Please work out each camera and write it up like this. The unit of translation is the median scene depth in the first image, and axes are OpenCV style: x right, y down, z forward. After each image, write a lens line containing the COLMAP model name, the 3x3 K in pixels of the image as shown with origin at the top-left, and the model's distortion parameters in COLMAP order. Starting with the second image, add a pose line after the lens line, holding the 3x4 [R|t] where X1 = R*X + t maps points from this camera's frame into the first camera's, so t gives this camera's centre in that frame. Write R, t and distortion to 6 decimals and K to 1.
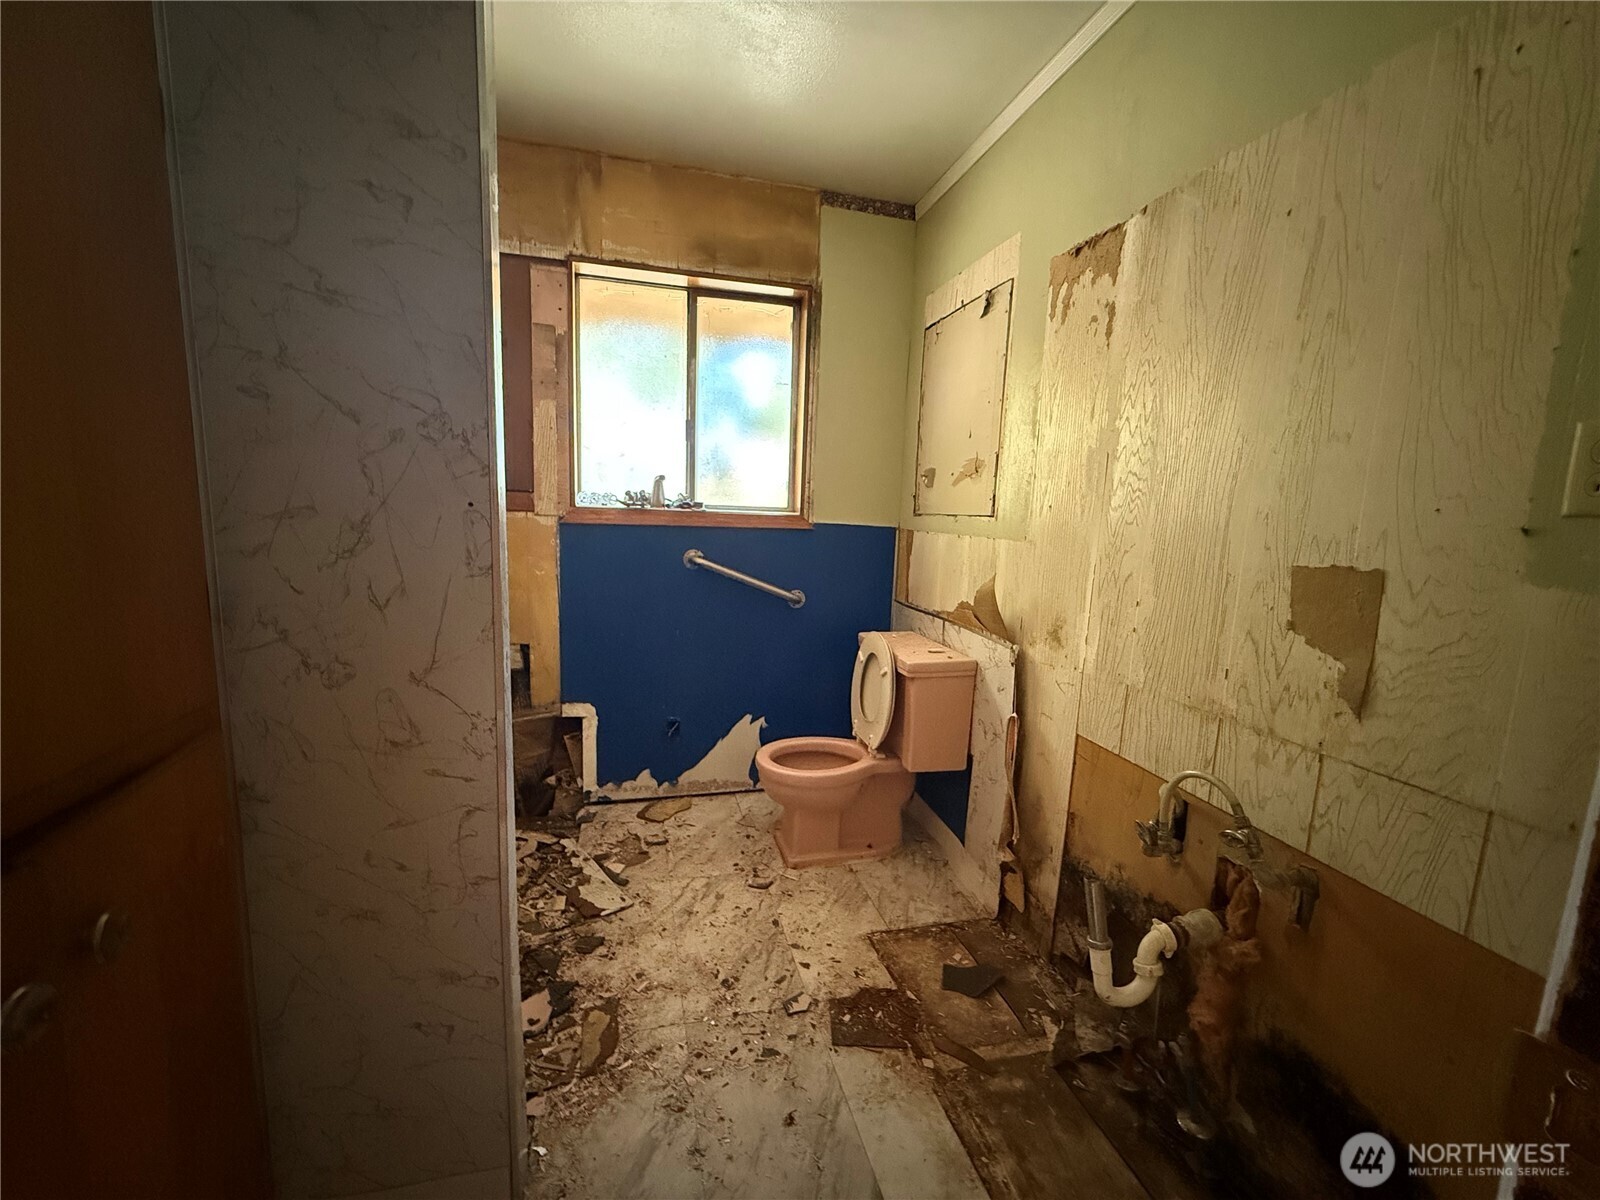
lens RADIAL K [[639.2, 0, 786.8], [0, 639.2, 607.7], [0, 0, 1]] dist [0.000124, -0.000156]
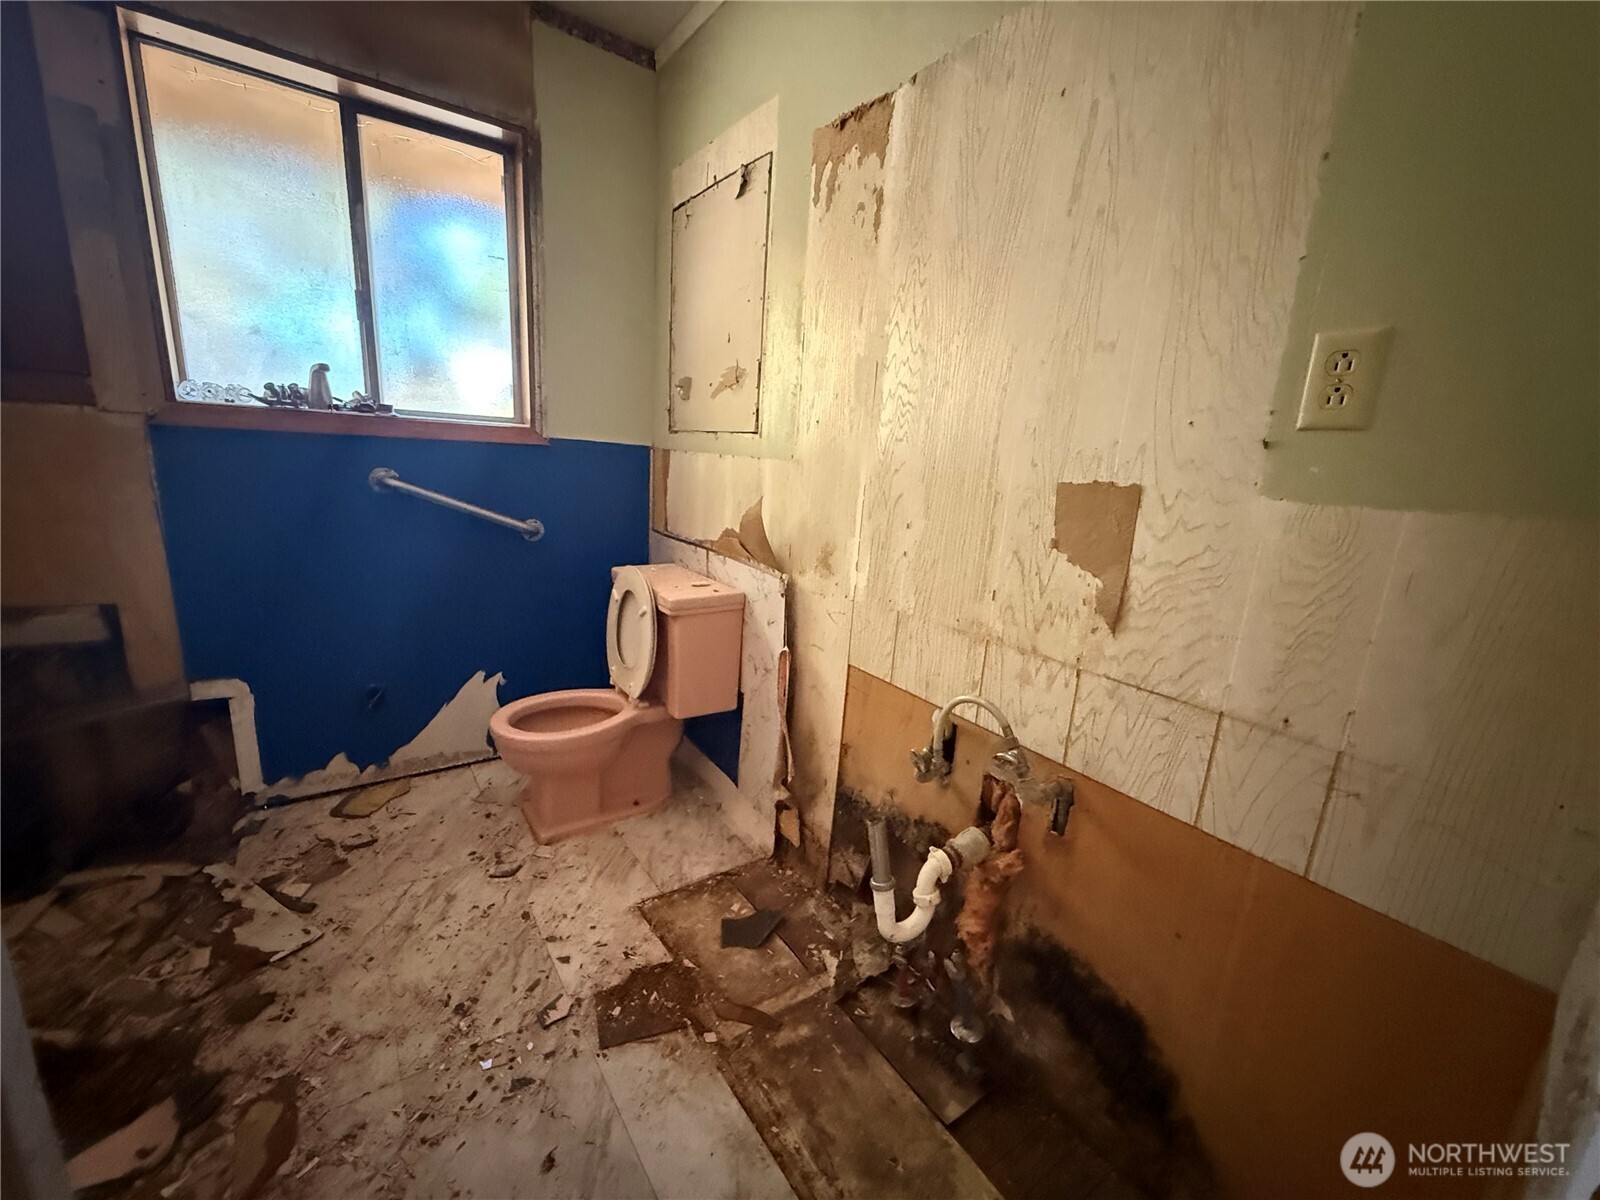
lens RADIAL K [[639.2, 0, 805.8], [0, 639.2, 597.0], [0, 0, 1]] dist [0.000124, -0.000156]
pose [[0.921786, -0.058287, 0.383292, 0.031078], [0.023587, 0.995234, 0.094619, 0.004589], [-0.386980, -0.078178, 0.918768, 0.147086]]
